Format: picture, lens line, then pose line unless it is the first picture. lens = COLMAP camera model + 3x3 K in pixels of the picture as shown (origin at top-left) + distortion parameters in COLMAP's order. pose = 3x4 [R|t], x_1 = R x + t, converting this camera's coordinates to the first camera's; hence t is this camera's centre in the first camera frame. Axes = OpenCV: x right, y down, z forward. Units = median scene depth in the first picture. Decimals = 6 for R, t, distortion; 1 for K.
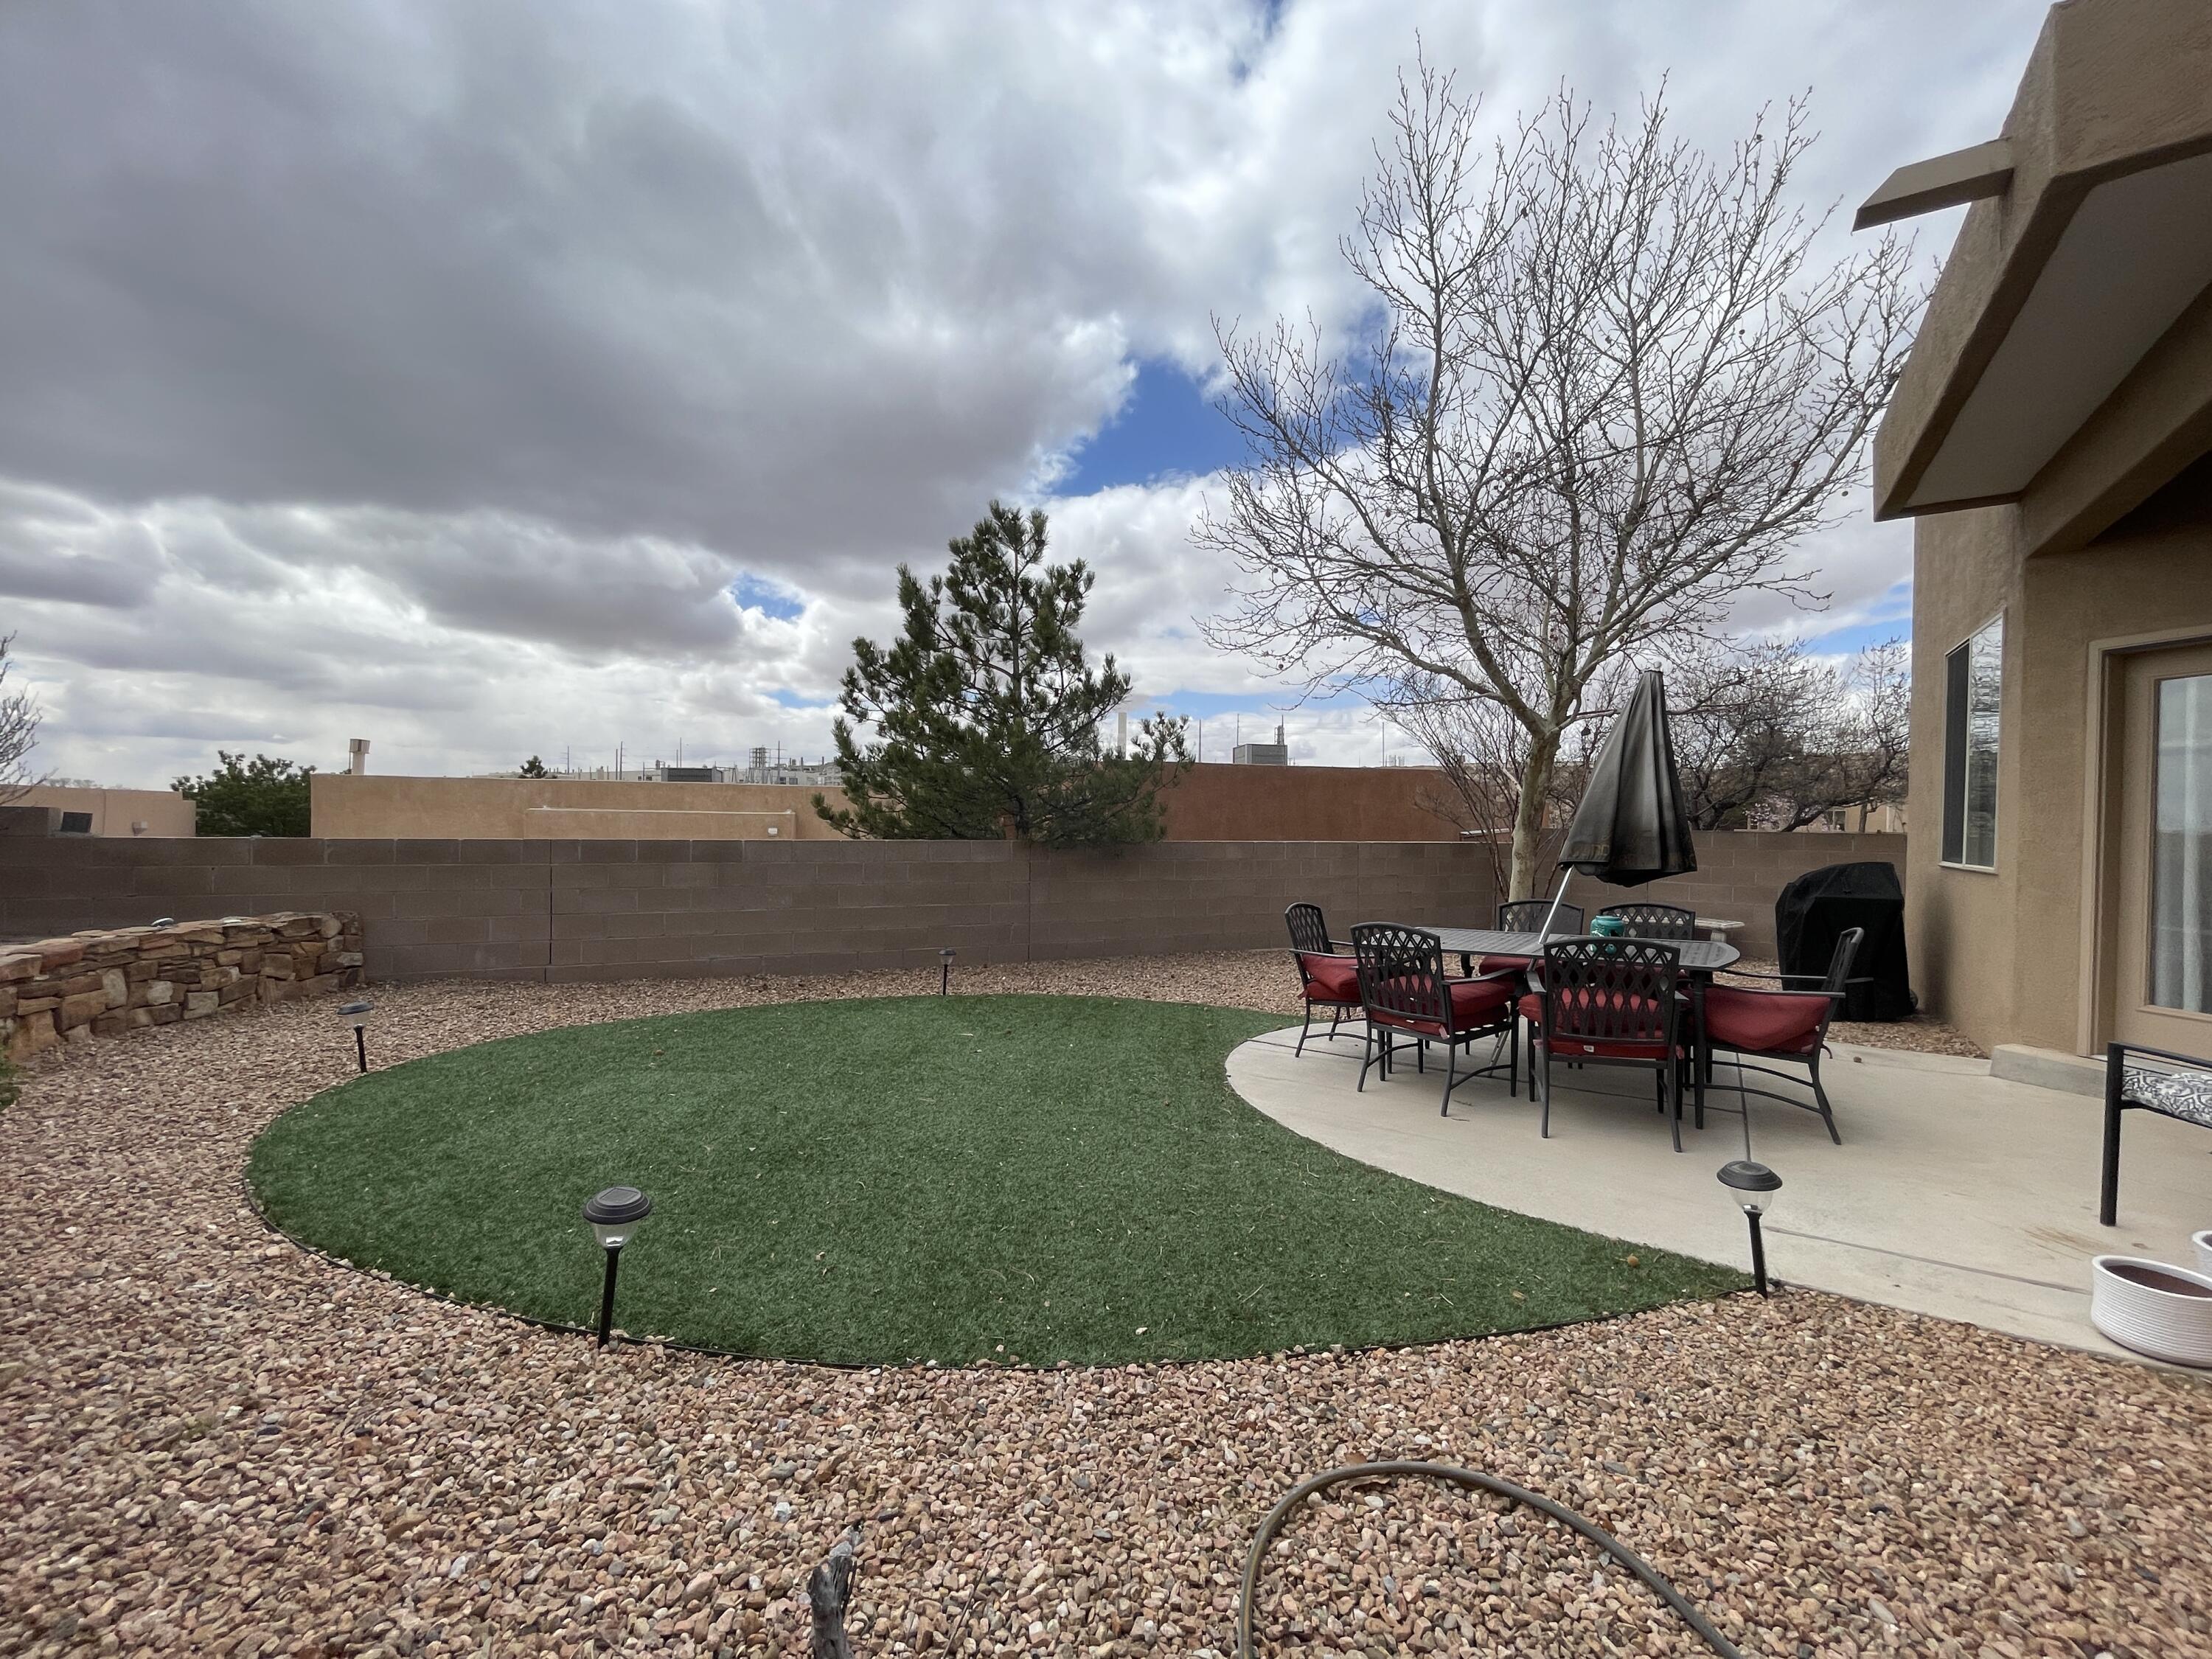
lens RADIAL K [[901.6, 0, 1099.4], [0, 901.6, 829.9], [0, 0, 1]] dist [-0.000840, -0.000219]
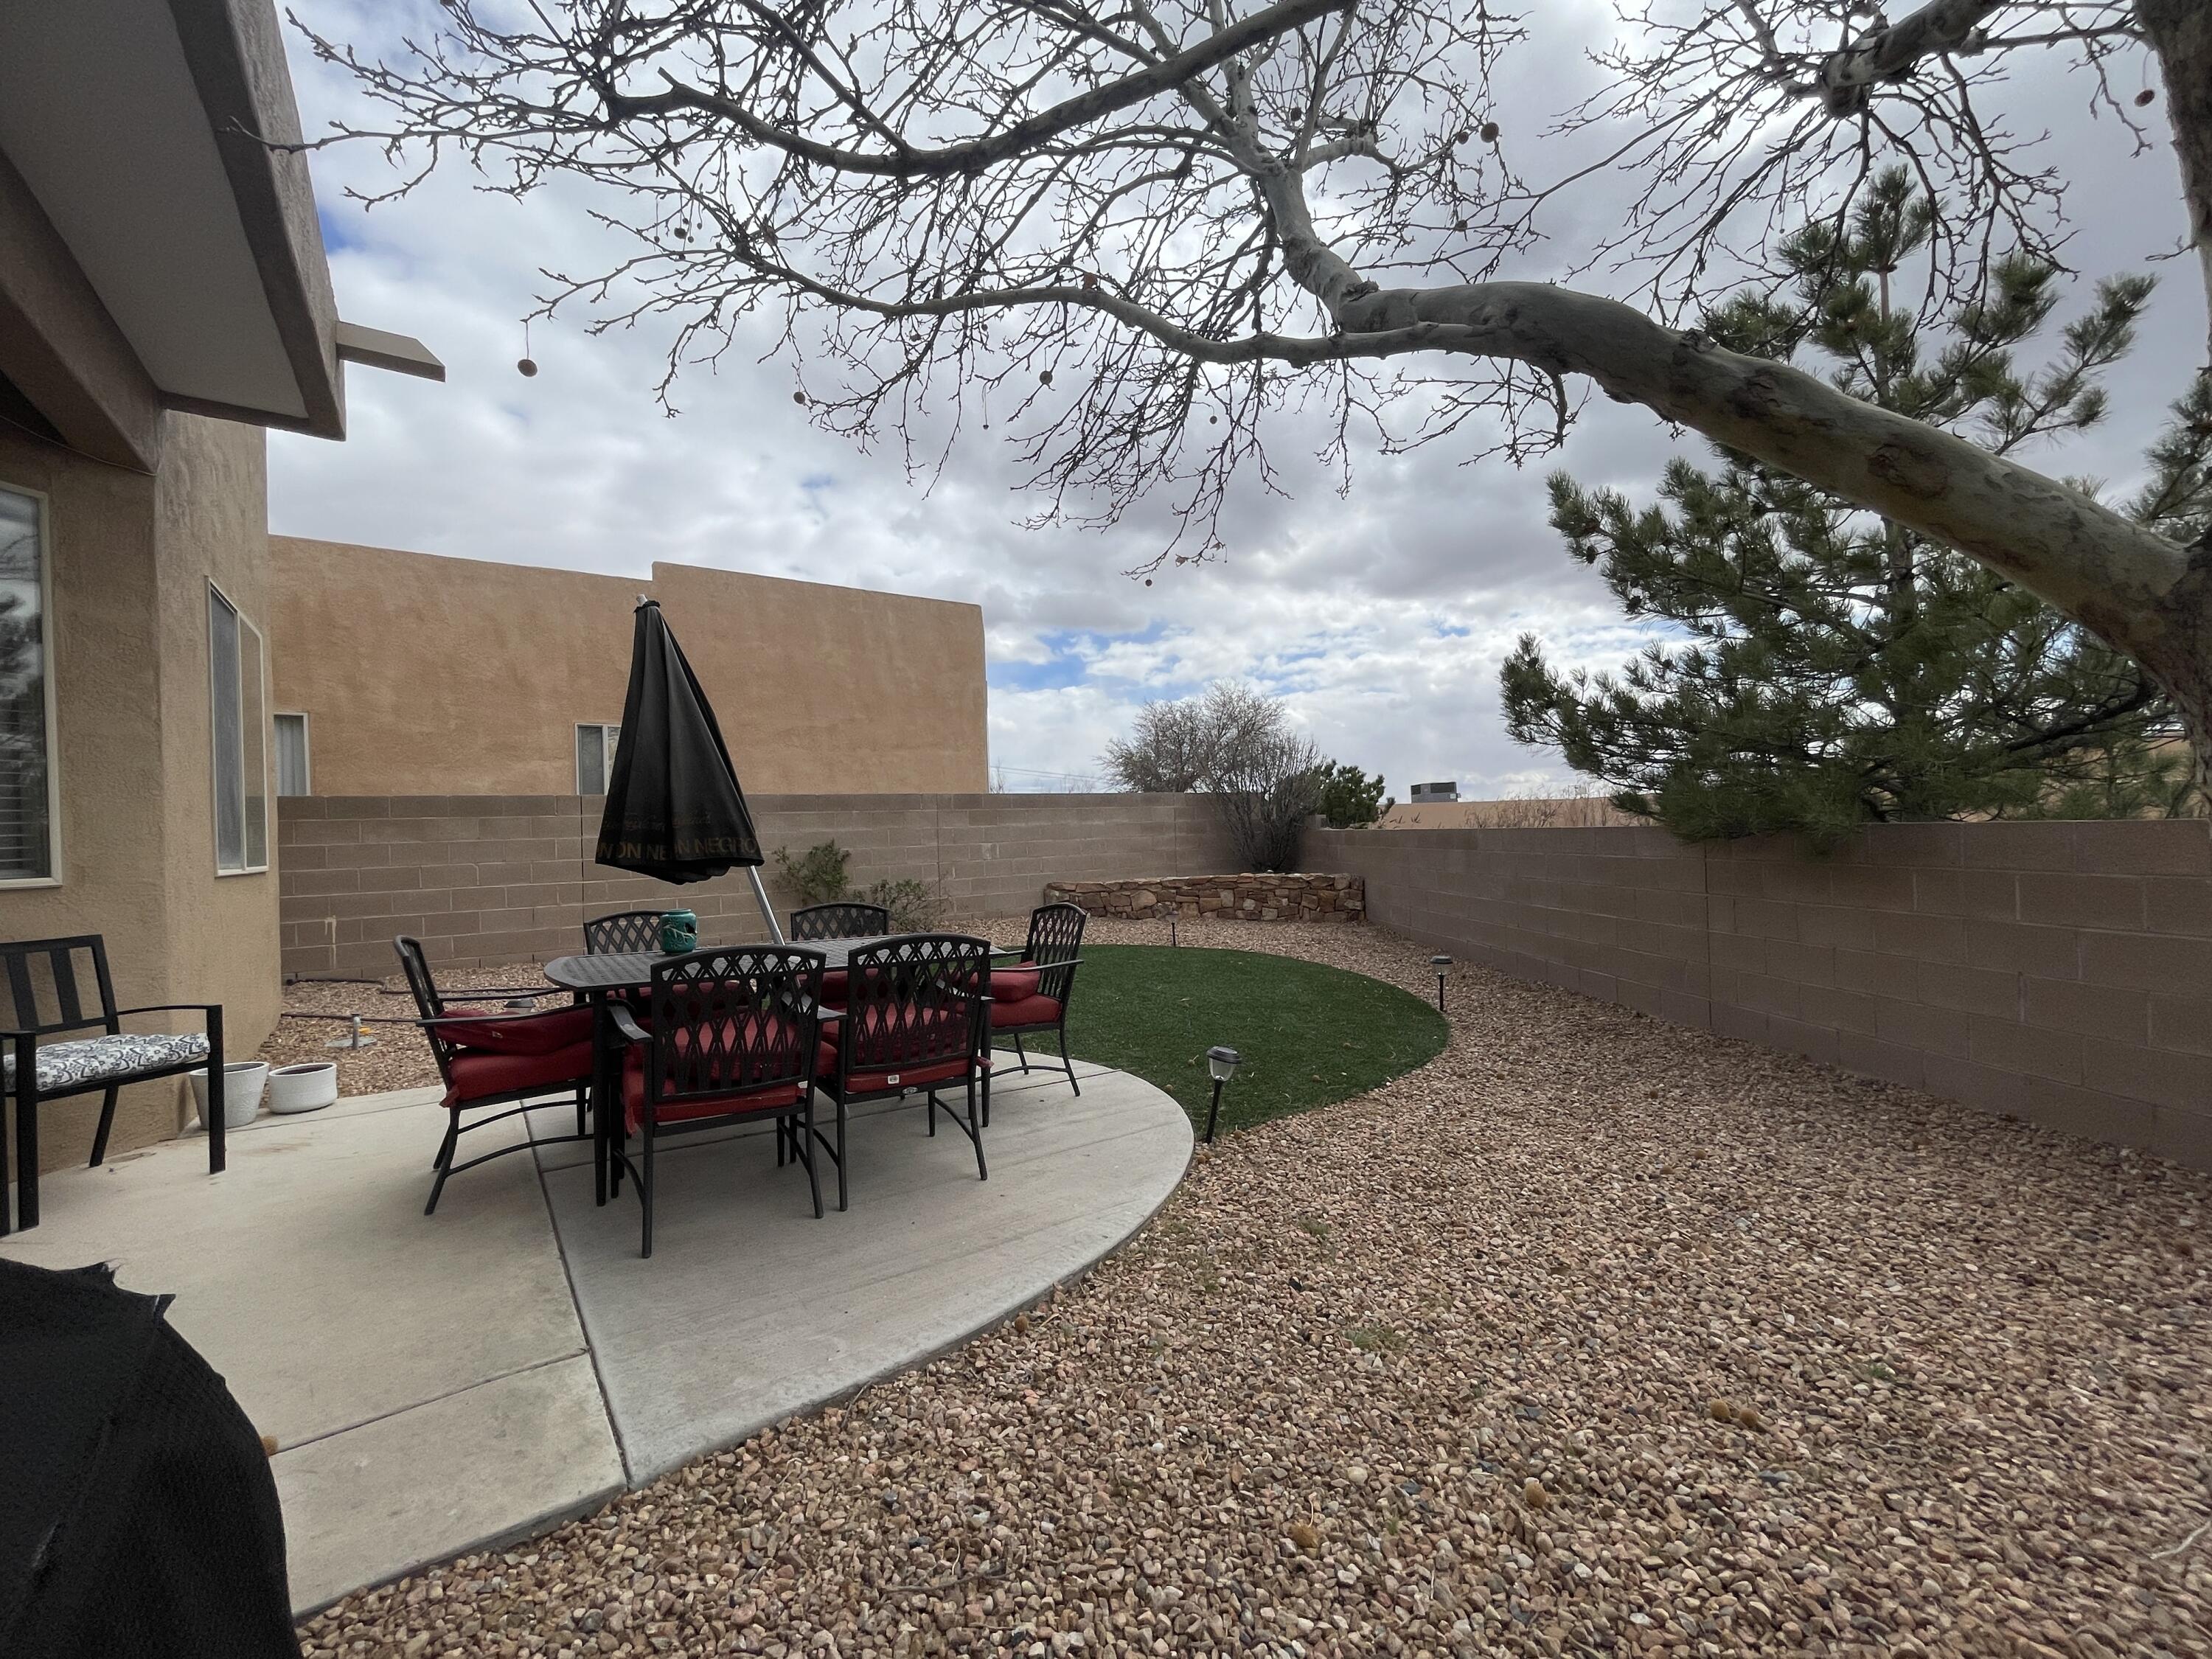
lens RADIAL K [[901.6, 0, 1099.4], [0, 901.6, 829.9], [0, 0, 1]] dist [-0.000840, -0.000219]
pose [[-0.342453, -0.005791, -0.939517, 0.612855], [0.014341, 0.999832, -0.011390, 0.015820], [0.939425, -0.017374, -0.342313, 0.823043]]
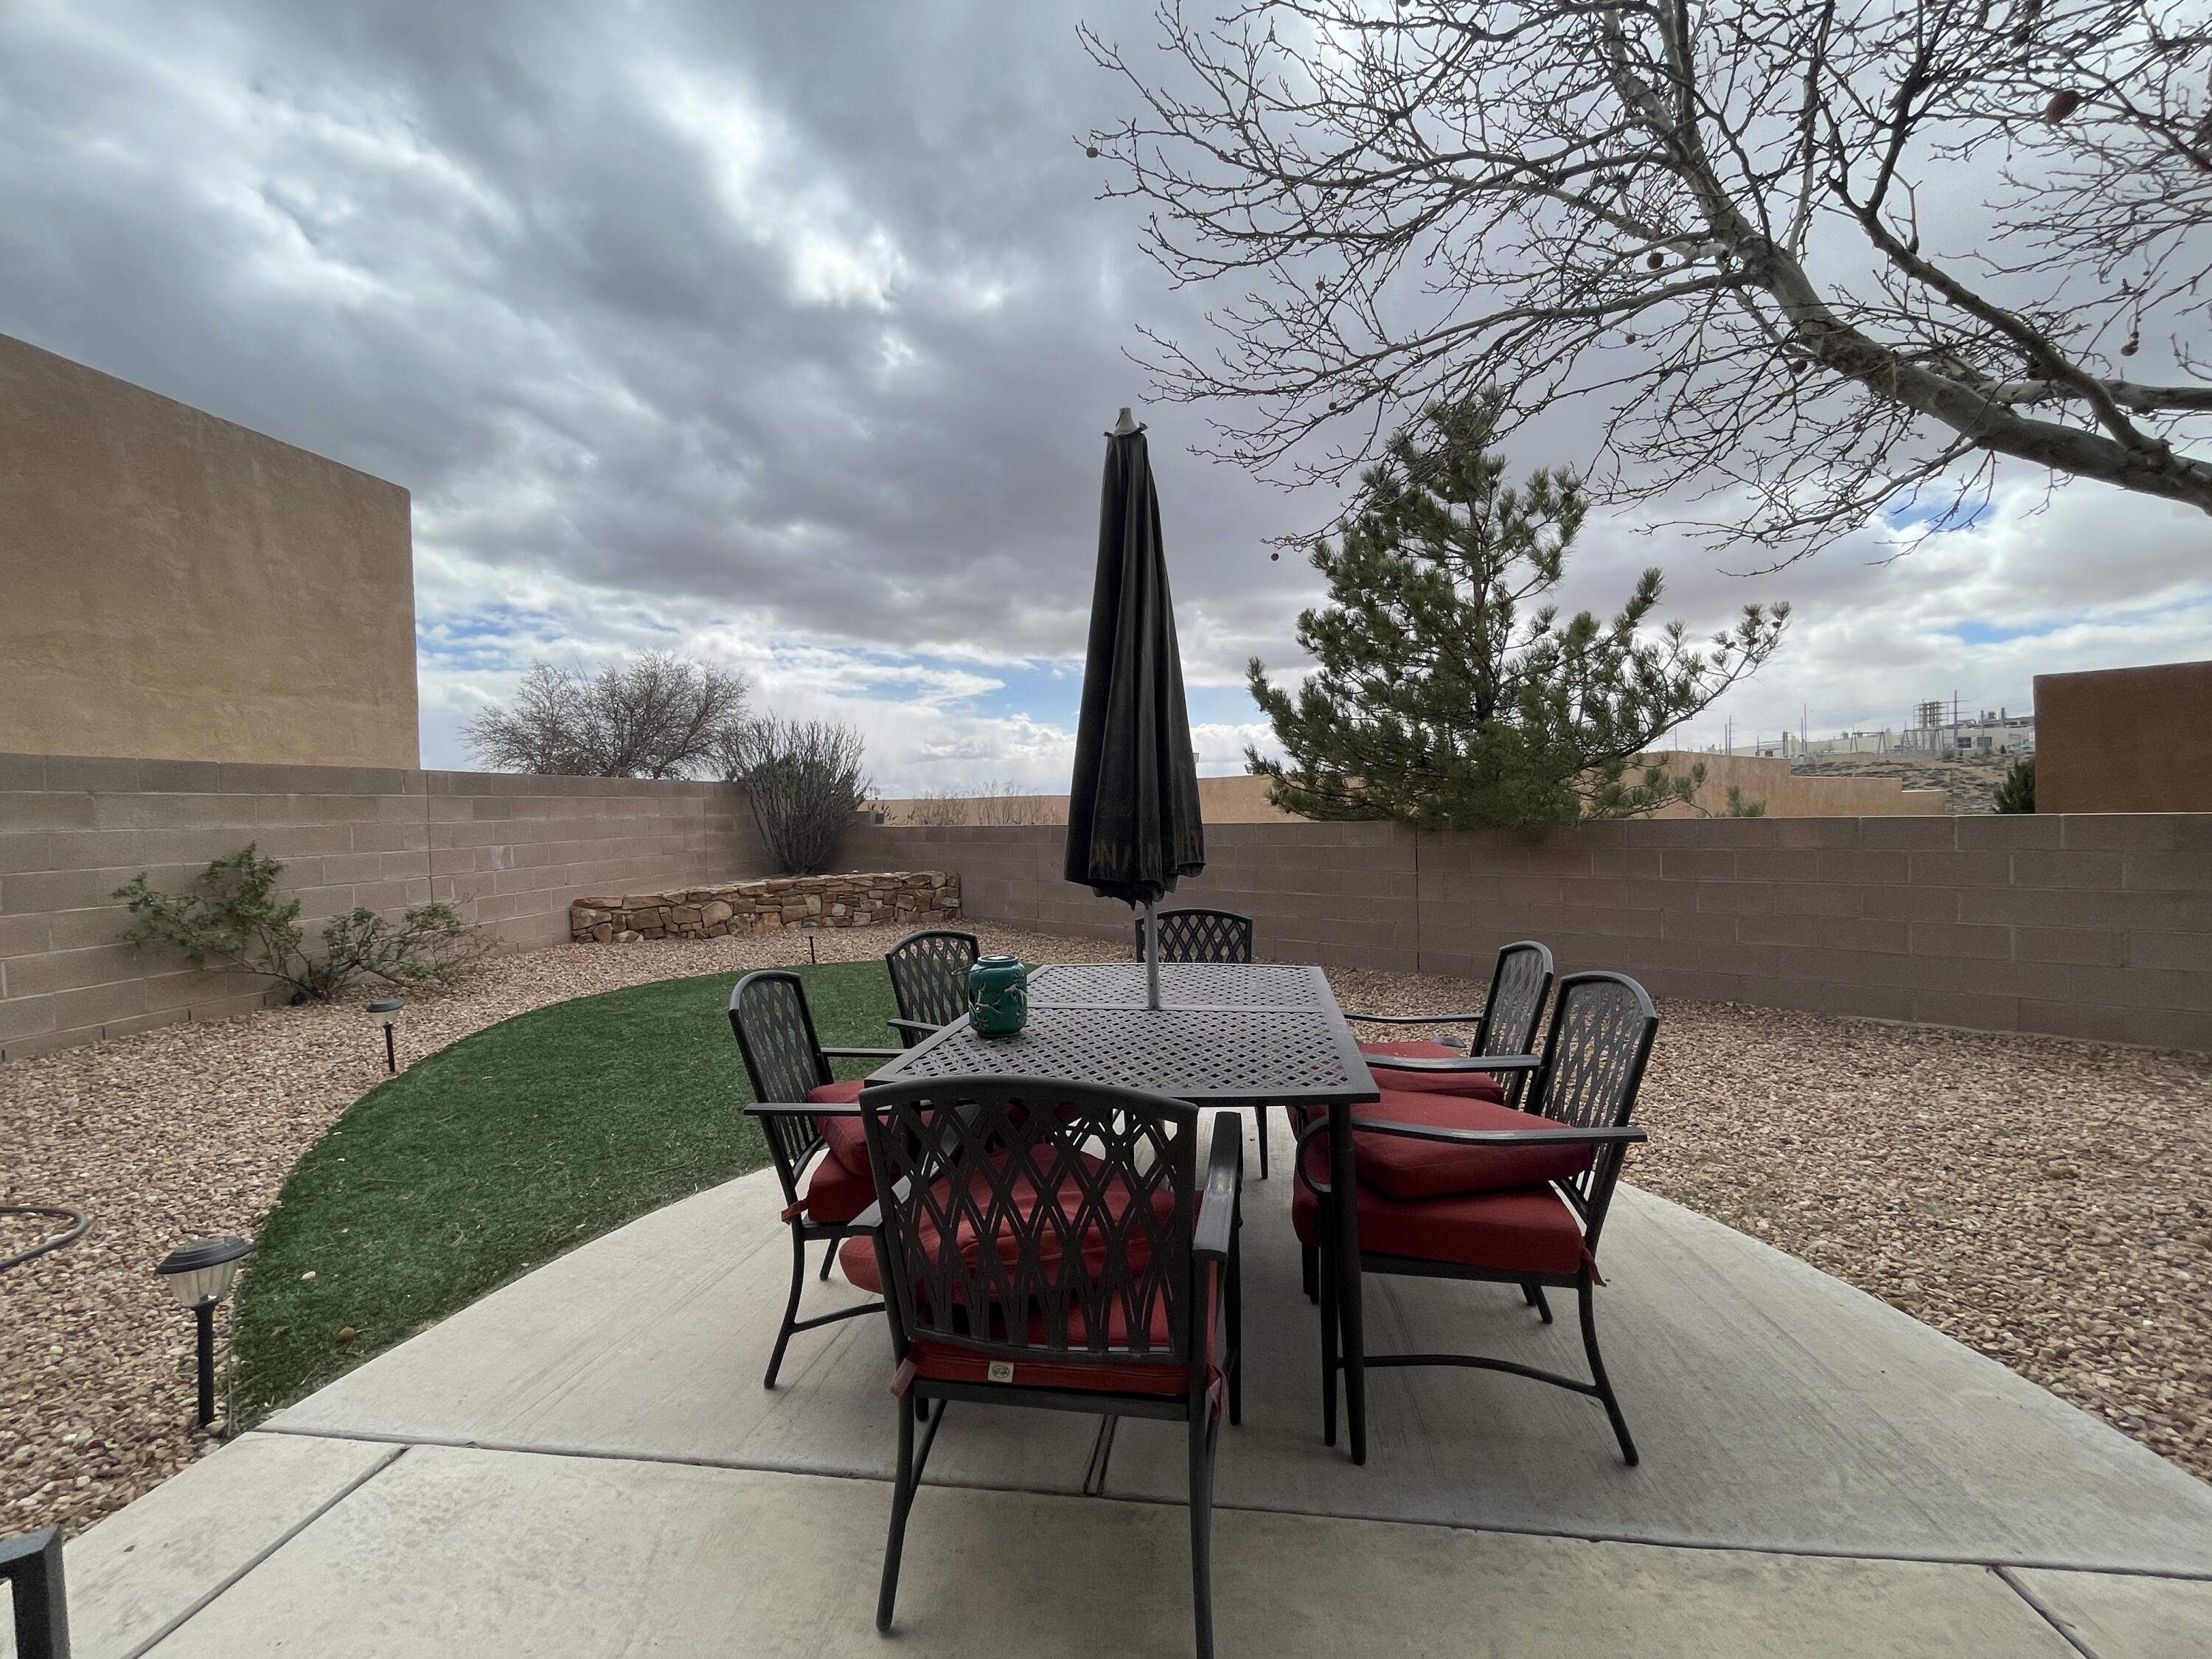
lens RADIAL K [[901.6, 0, 1099.4], [0, 901.6, 829.9], [0, 0, 1]] dist [-0.000840, -0.000219]
pose [[0.437517, -0.004640, -0.899198, 0.511525], [0.020959, 0.999768, 0.005039, 0.010401], [0.898966, -0.021051, 0.437513, 0.398207]]
